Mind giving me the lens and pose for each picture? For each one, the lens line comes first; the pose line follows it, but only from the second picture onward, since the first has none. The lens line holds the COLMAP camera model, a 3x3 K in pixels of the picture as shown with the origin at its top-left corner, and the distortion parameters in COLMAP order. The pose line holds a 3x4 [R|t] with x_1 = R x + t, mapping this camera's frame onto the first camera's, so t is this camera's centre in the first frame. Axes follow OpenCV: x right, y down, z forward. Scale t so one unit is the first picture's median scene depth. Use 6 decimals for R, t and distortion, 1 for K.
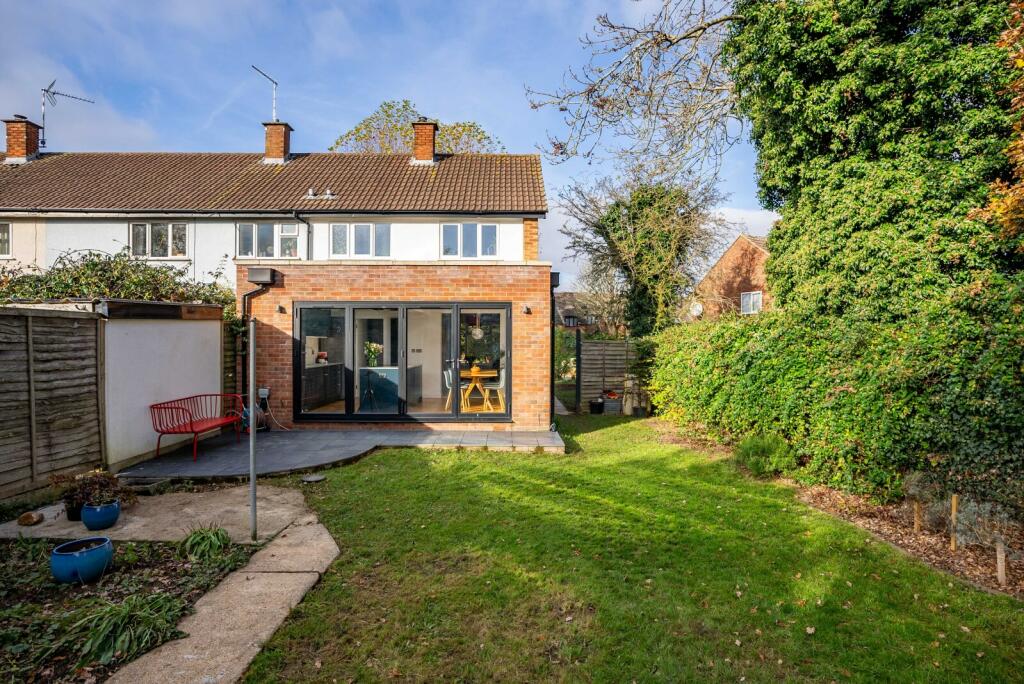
lens RADIAL K [[566.6, 0, 511.7], [0, 566.6, 338.3], [0, 0, 1]] dist [0.003298, 0.007605]
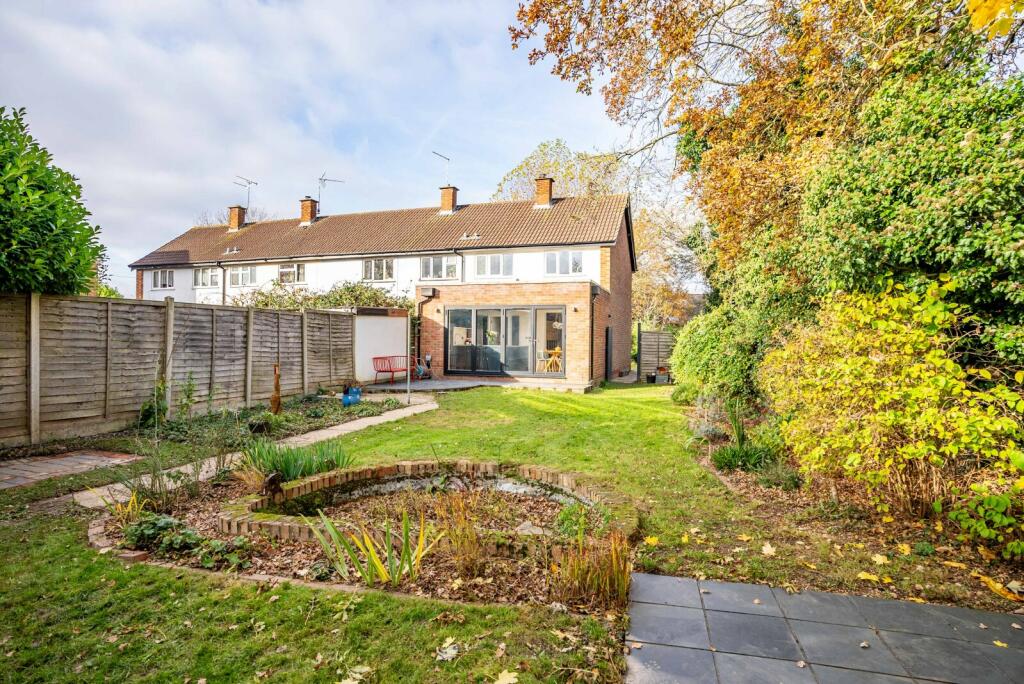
lens RADIAL K [[527.5, 0, 514.2], [0, 527.5, 341.7], [0, 0, 1]] dist [-0.009593, -0.001206]
pose [[0.952929, 0.008711, -0.303067, 0.256976], [-0.006558, 0.999946, 0.008119, 0.024578], [0.303121, -0.005749, 0.952935, -0.397728]]
